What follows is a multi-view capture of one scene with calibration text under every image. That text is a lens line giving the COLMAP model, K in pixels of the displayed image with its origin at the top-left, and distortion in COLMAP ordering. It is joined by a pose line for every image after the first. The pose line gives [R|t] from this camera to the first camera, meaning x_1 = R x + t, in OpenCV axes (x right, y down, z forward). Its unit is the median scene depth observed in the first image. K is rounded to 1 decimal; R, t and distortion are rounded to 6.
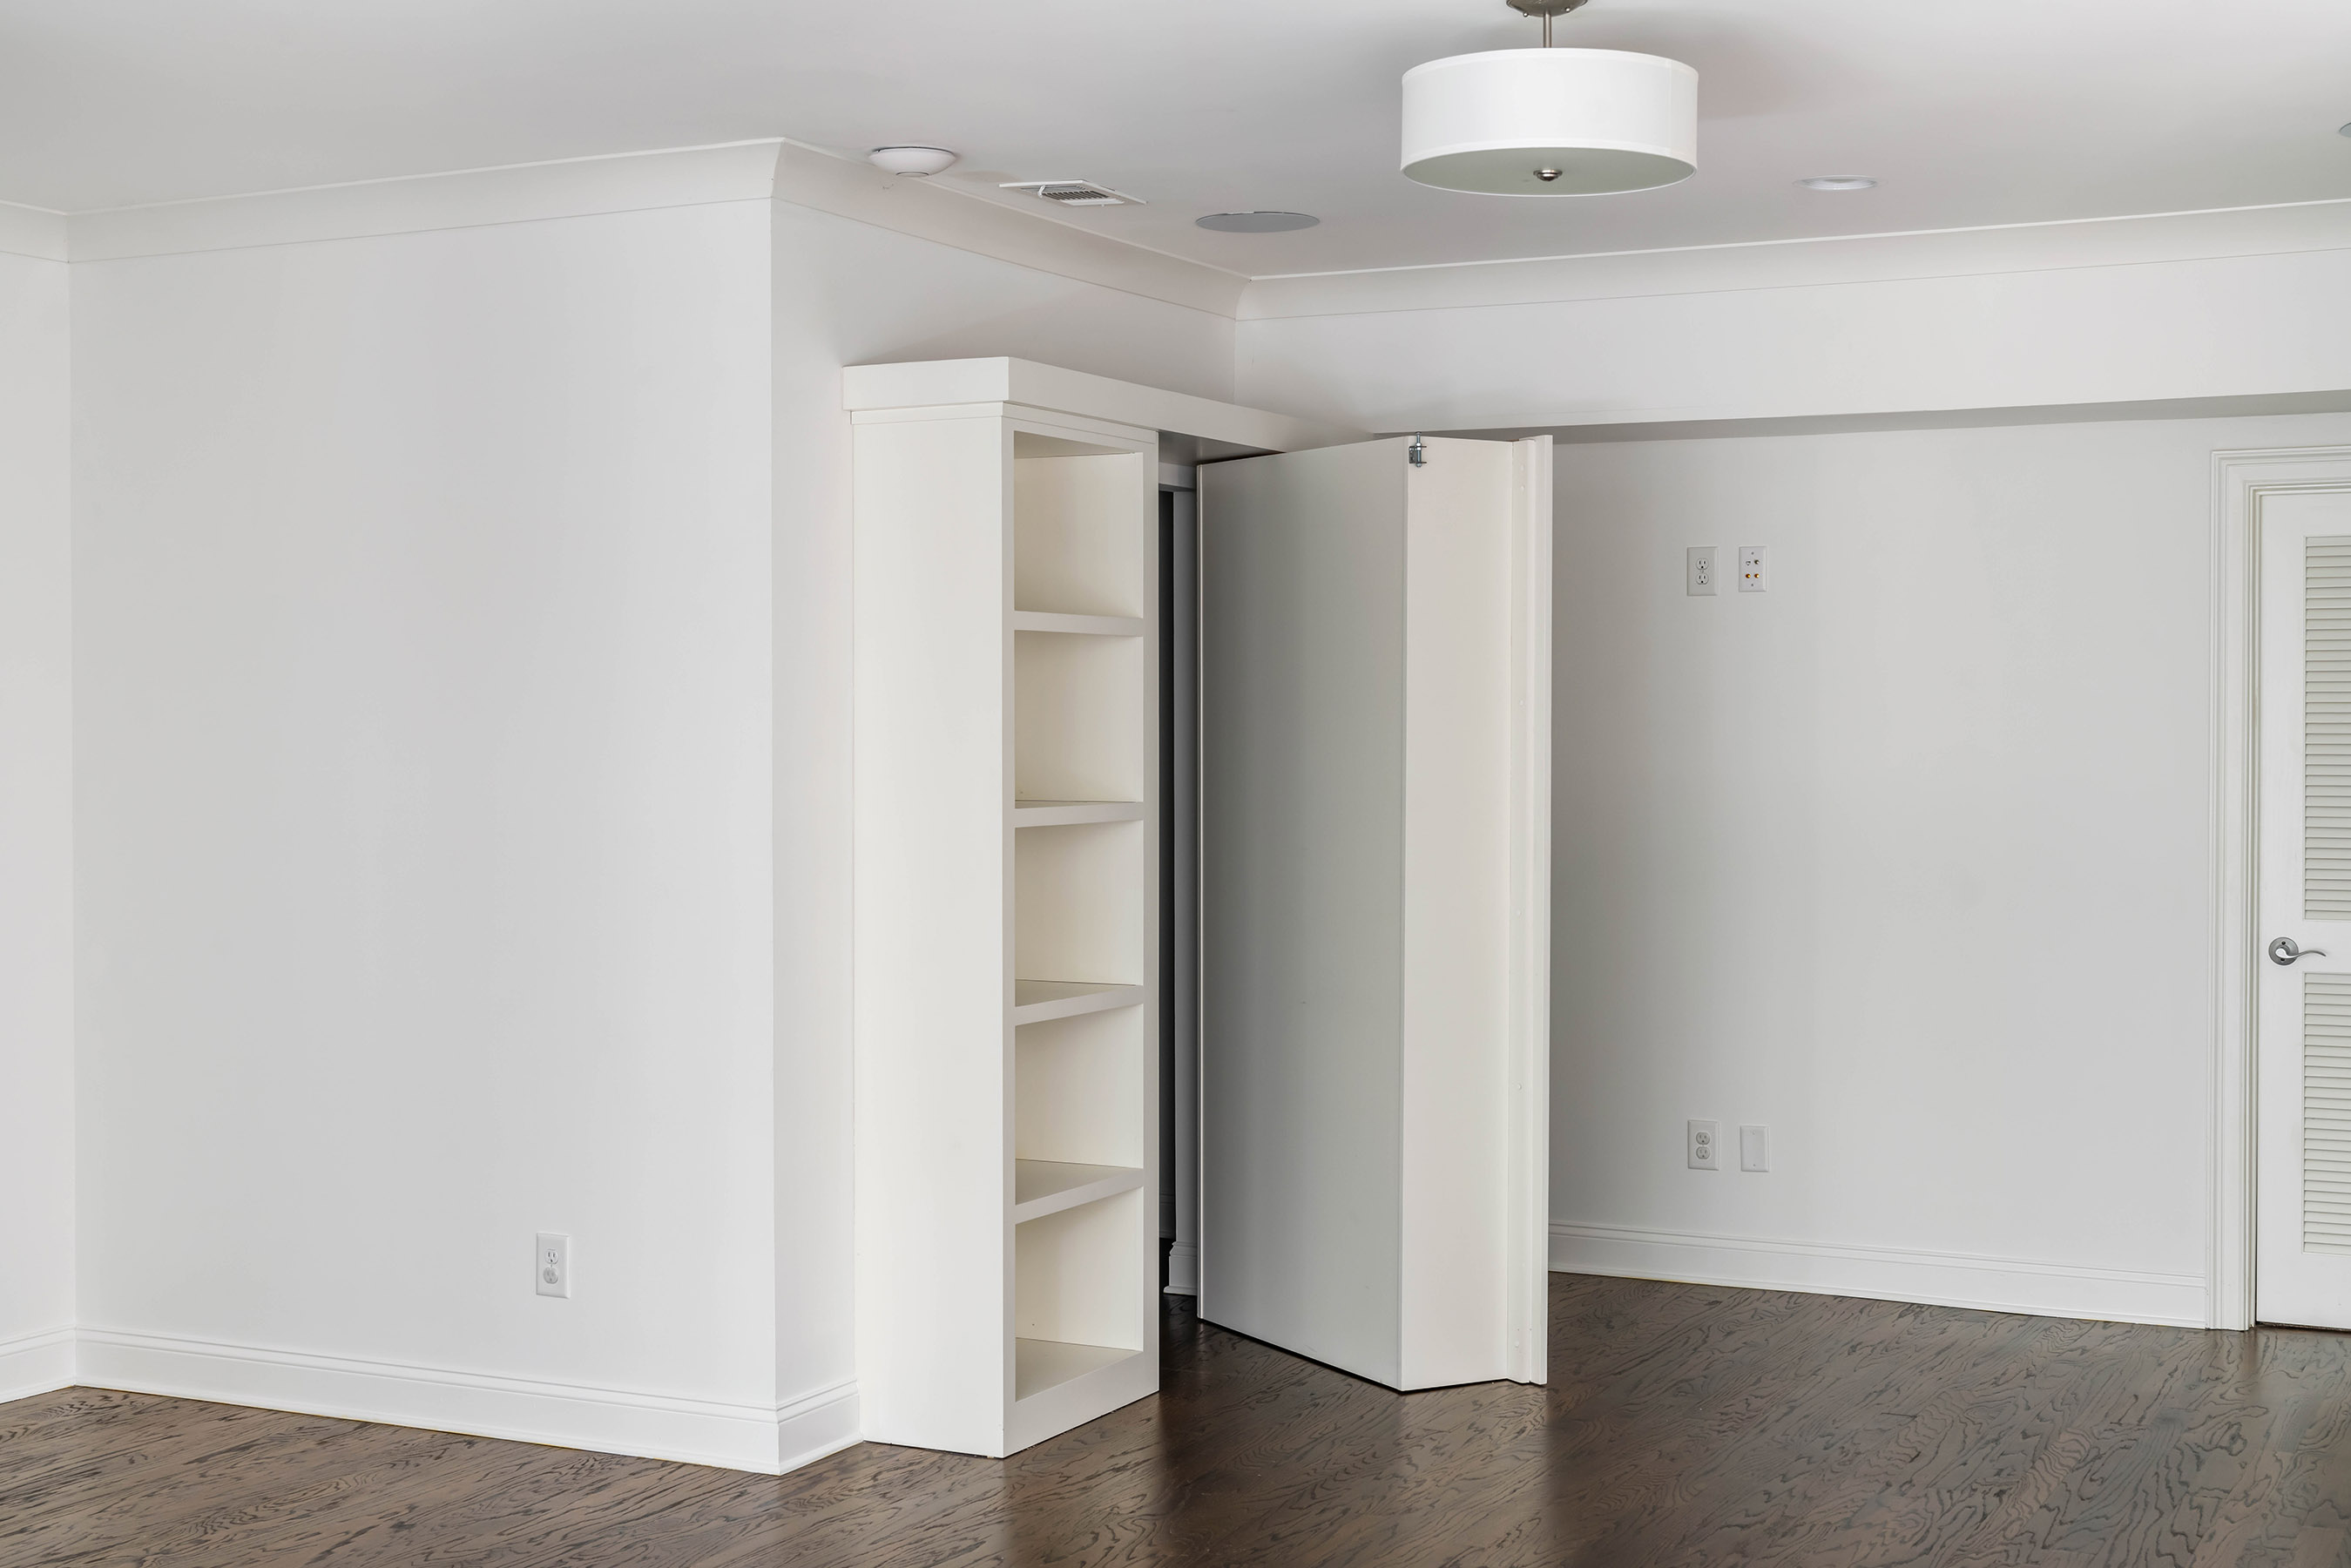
lens RADIAL K [[3007.9, 0, 1171.0], [0, 3007.9, 782.5], [0, 0, 1]] dist [-0.021365, 0.000000]
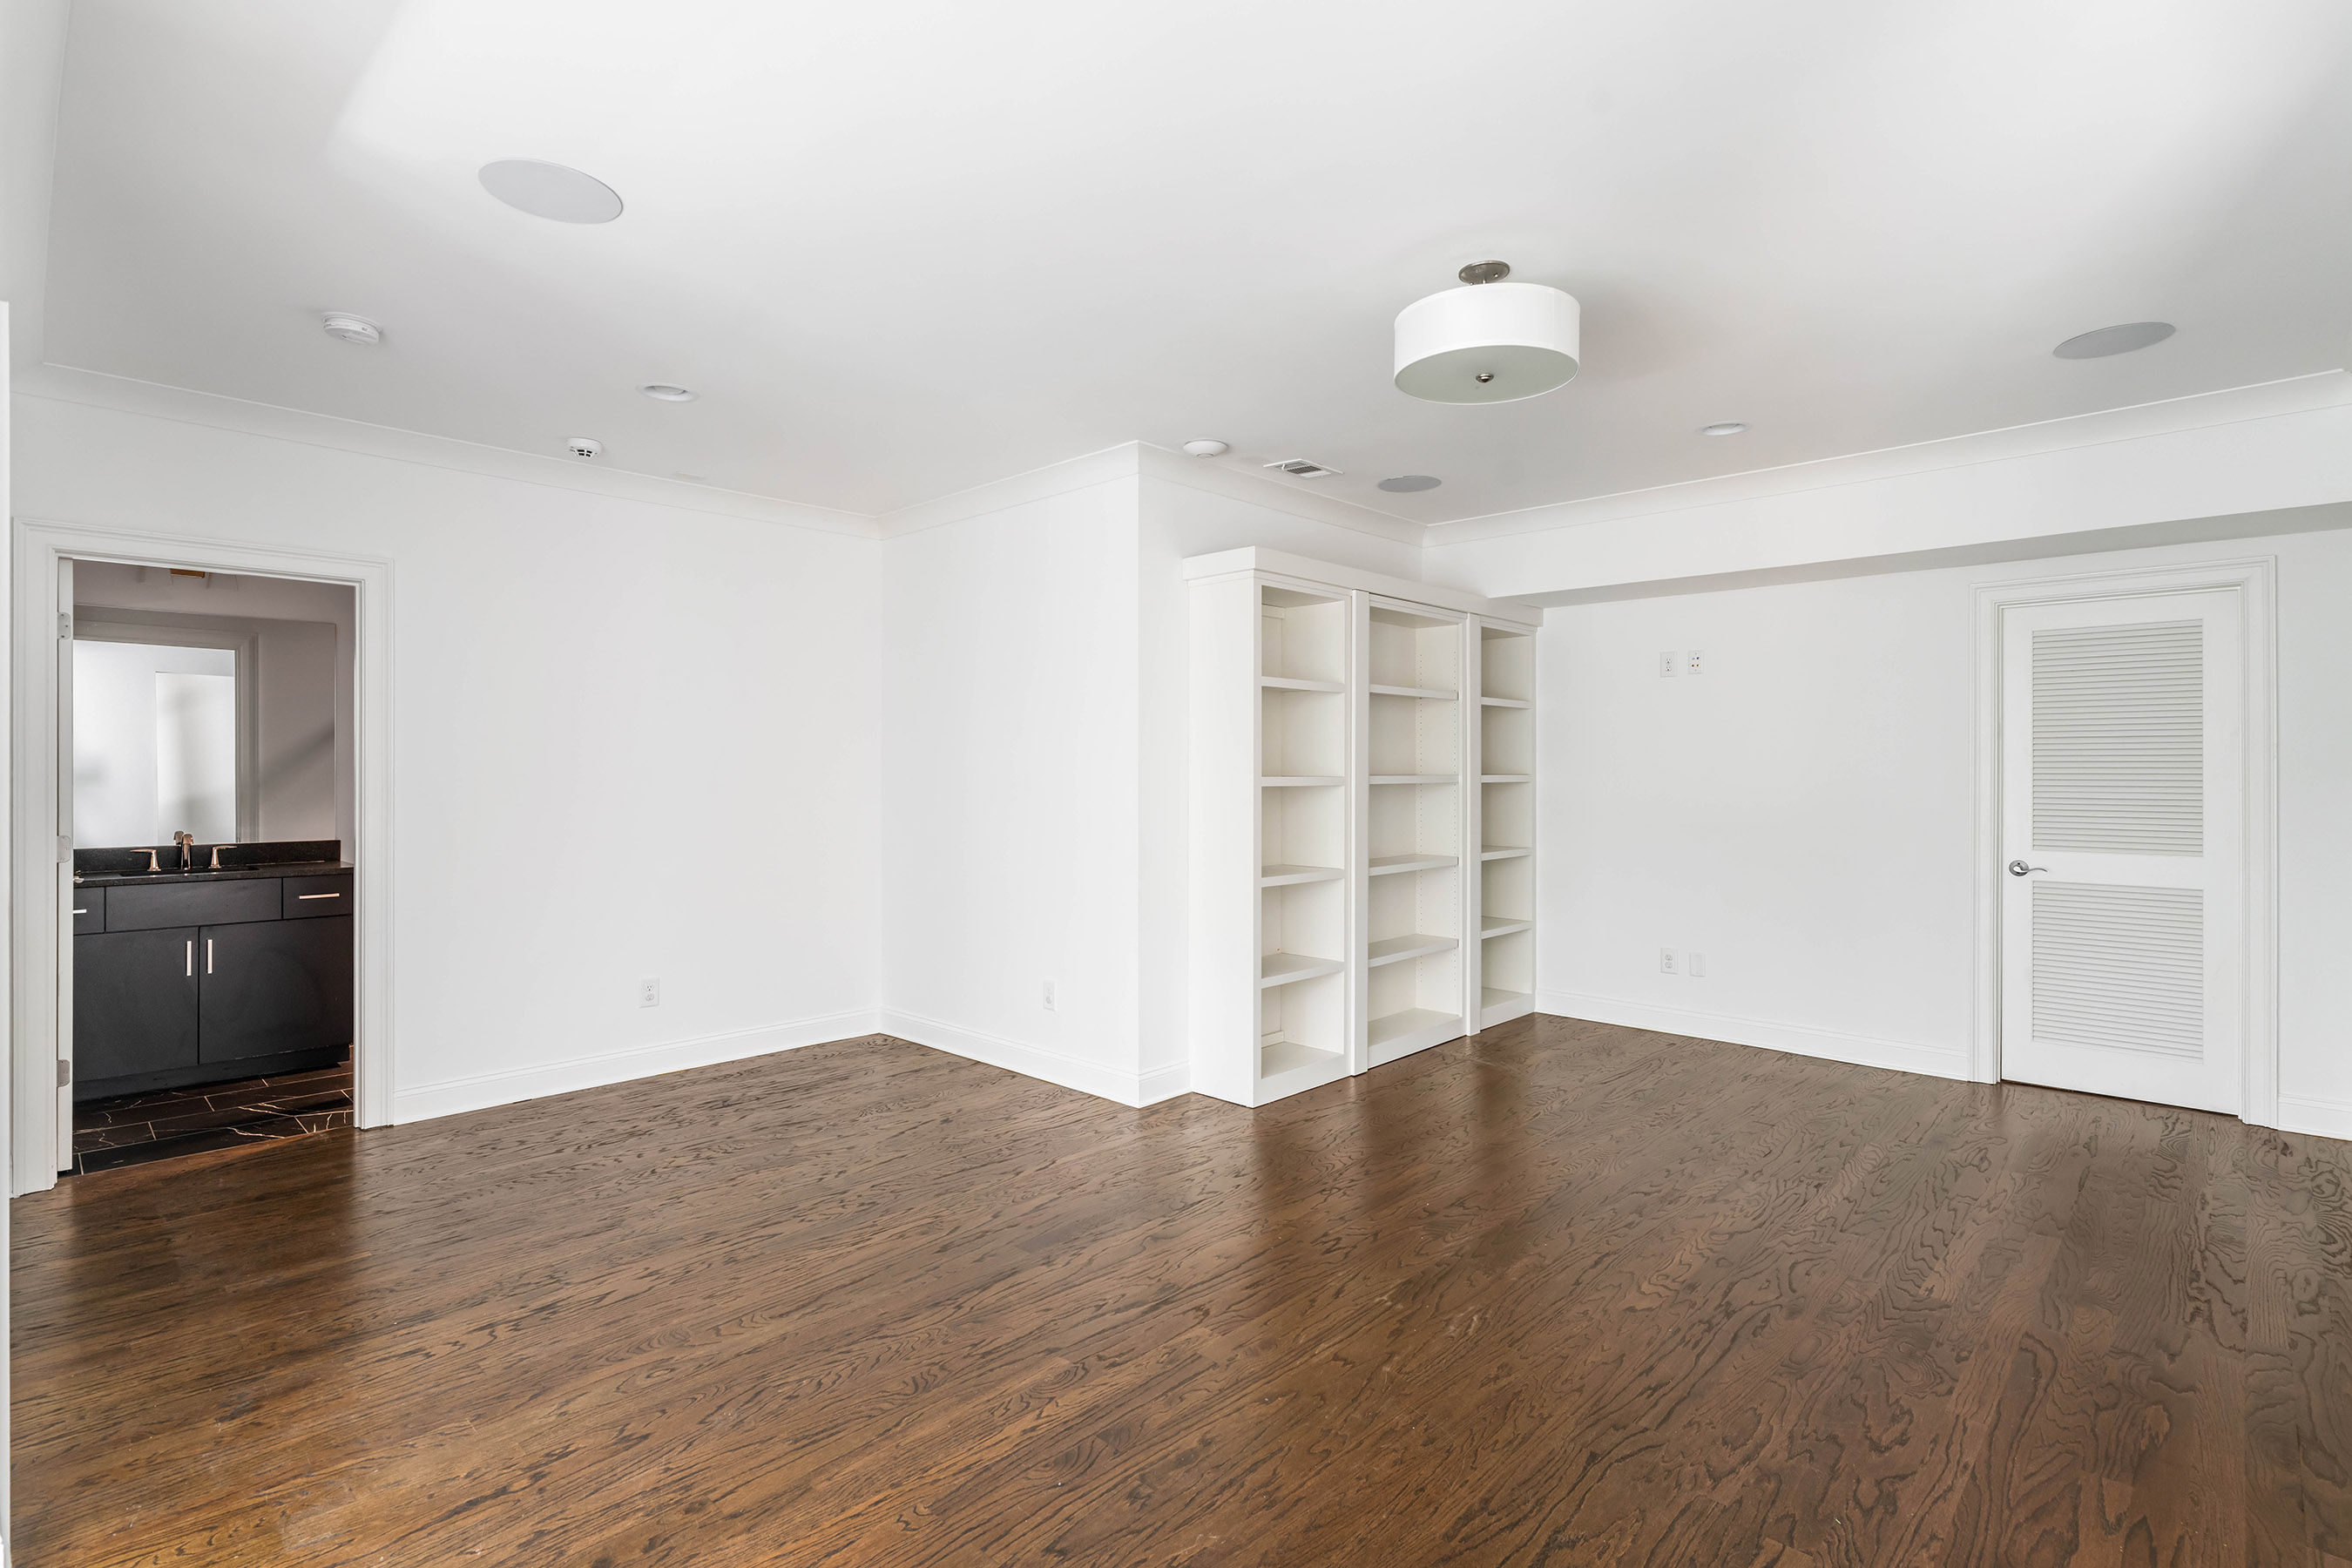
lens RADIAL K [[1099.9, 0, 1200.8], [0, 1099.9, 777.4], [0, 0, 1]] dist [-0.008042, -0.000226]
pose [[0.957432, 0.003851, -0.288632, 0.116488], [-0.008748, 0.999839, -0.015679, 0.020583], [0.288525, 0.017536, 0.957312, 0.296404]]
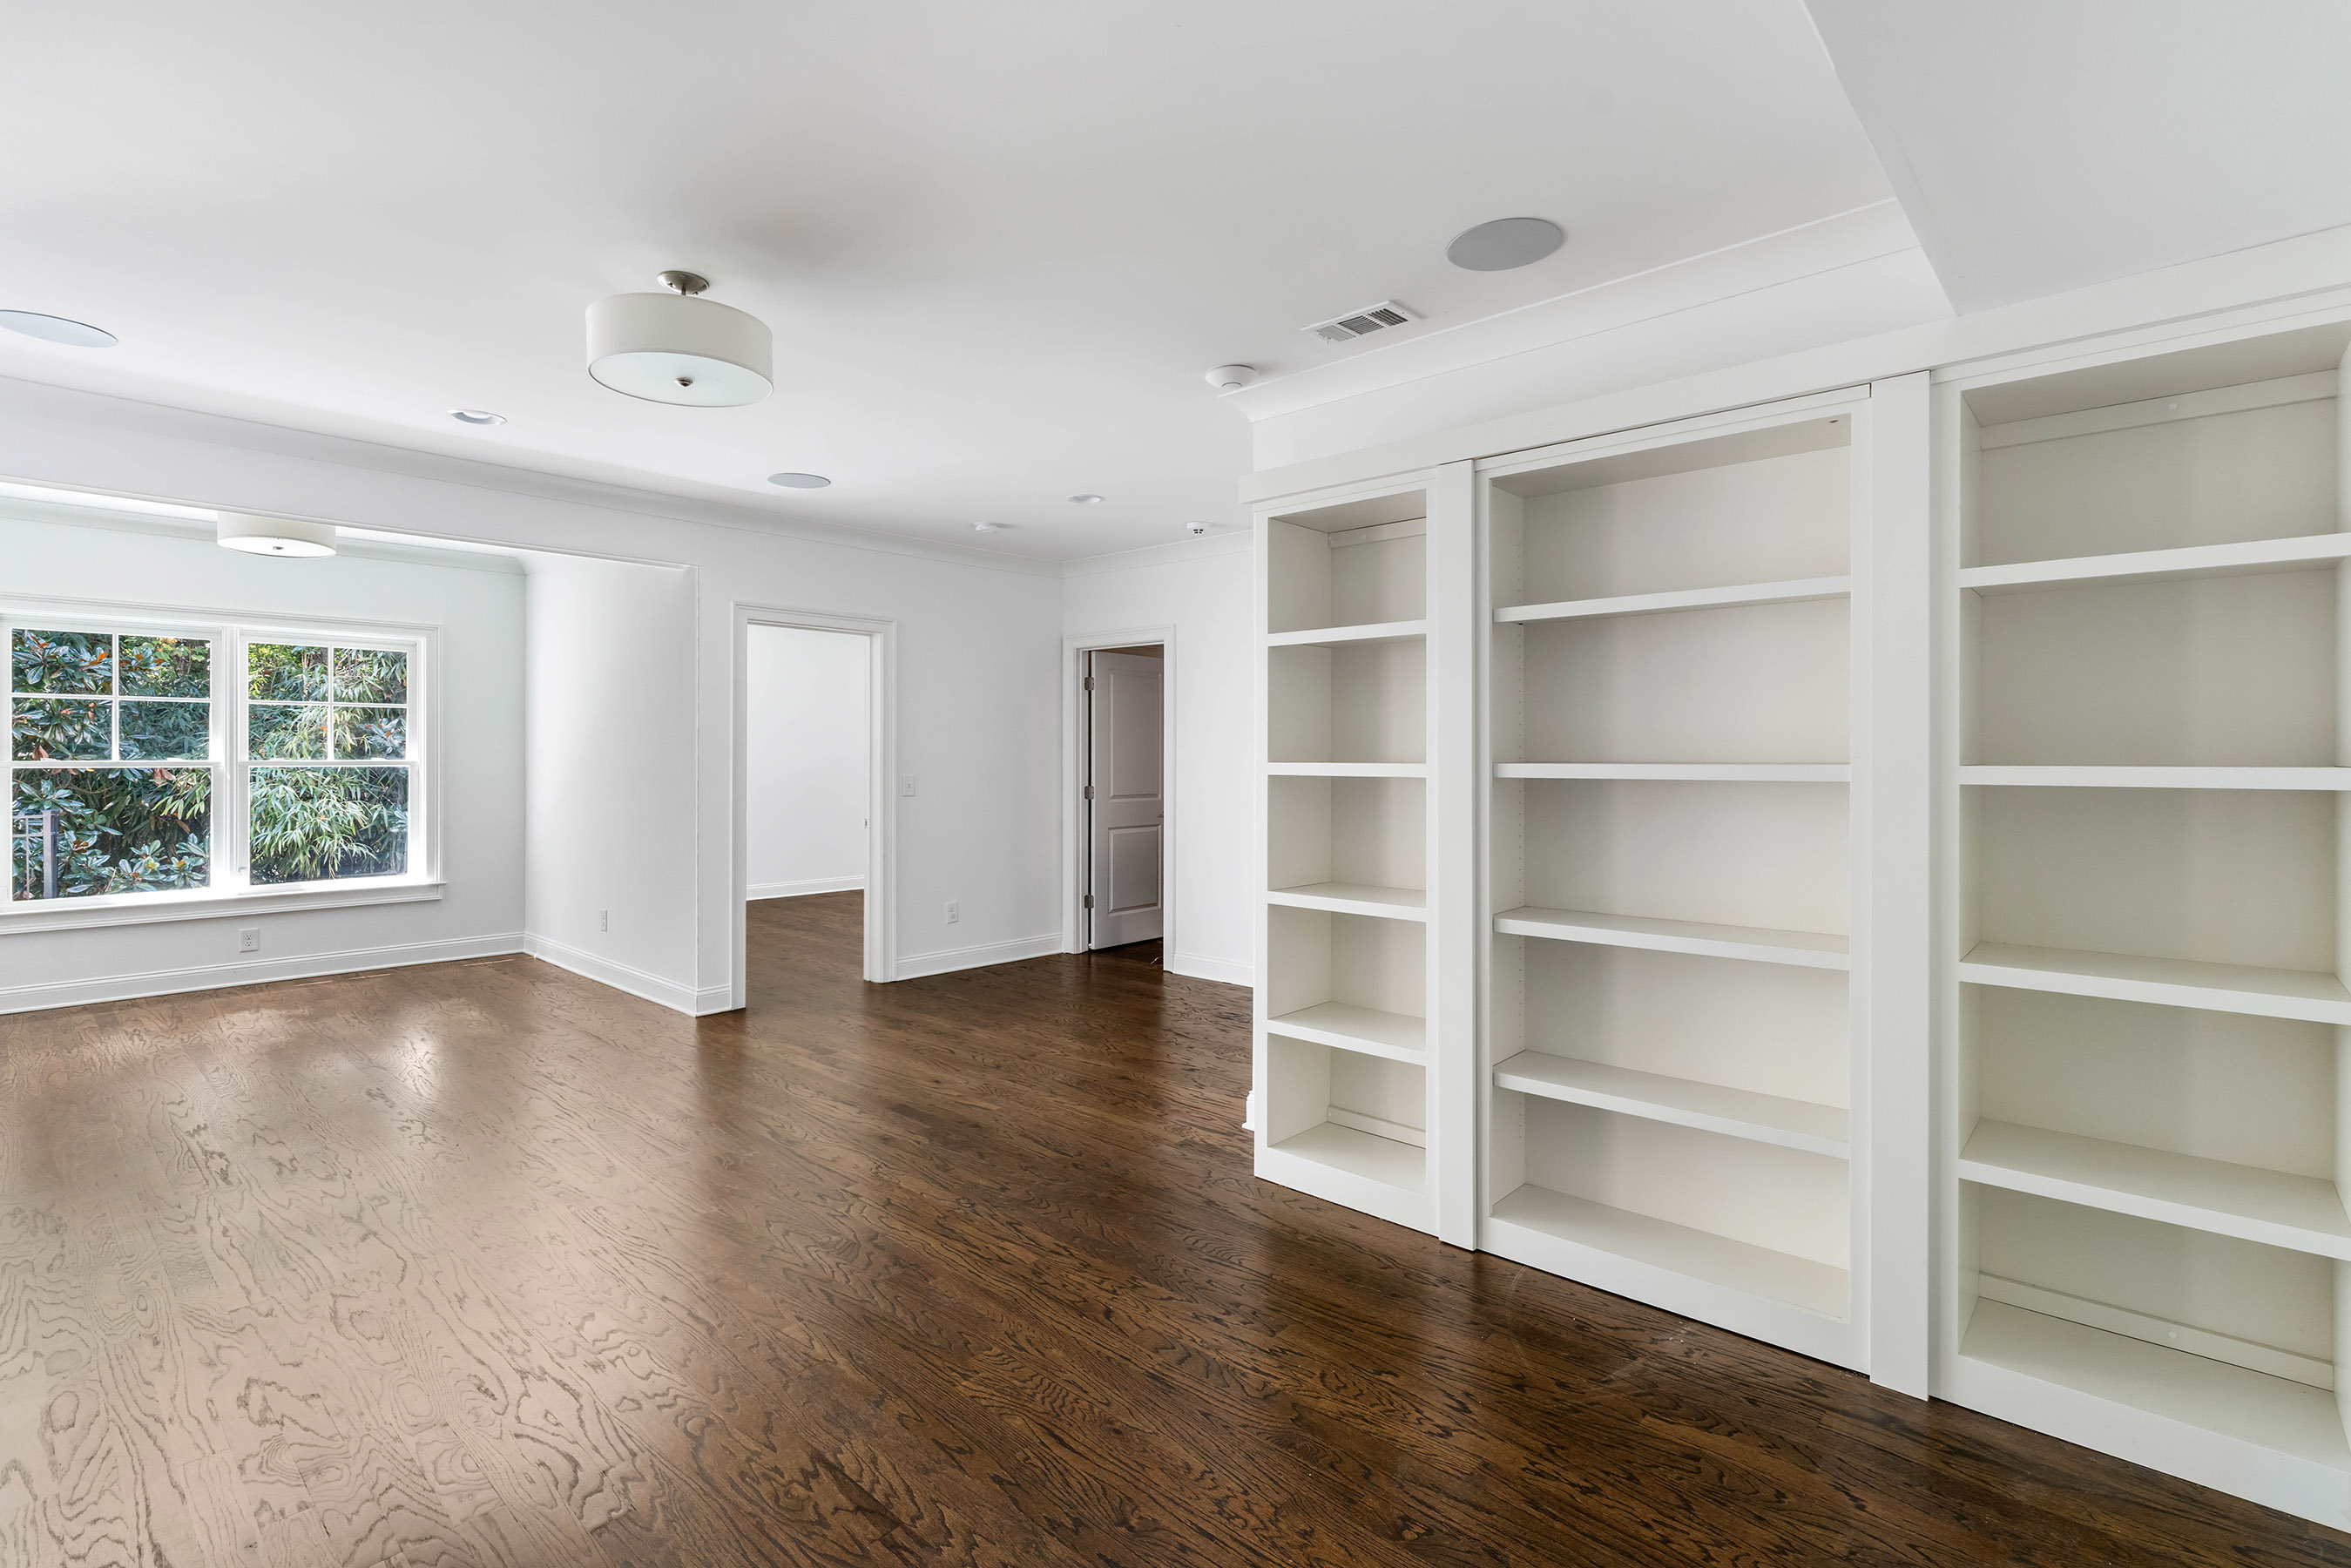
lens RADIAL K [[1099.4, 0, 1178.3], [0, 1099.4, 762.2], [0, 0, 1]] dist [-0.008042, -0.000226]
pose [[-0.263606, 0.006256, -0.964610, 0.490823], [-0.024358, 0.999617, 0.013140, 0.004221], [0.964323, 0.026960, -0.263353, 1.078133]]
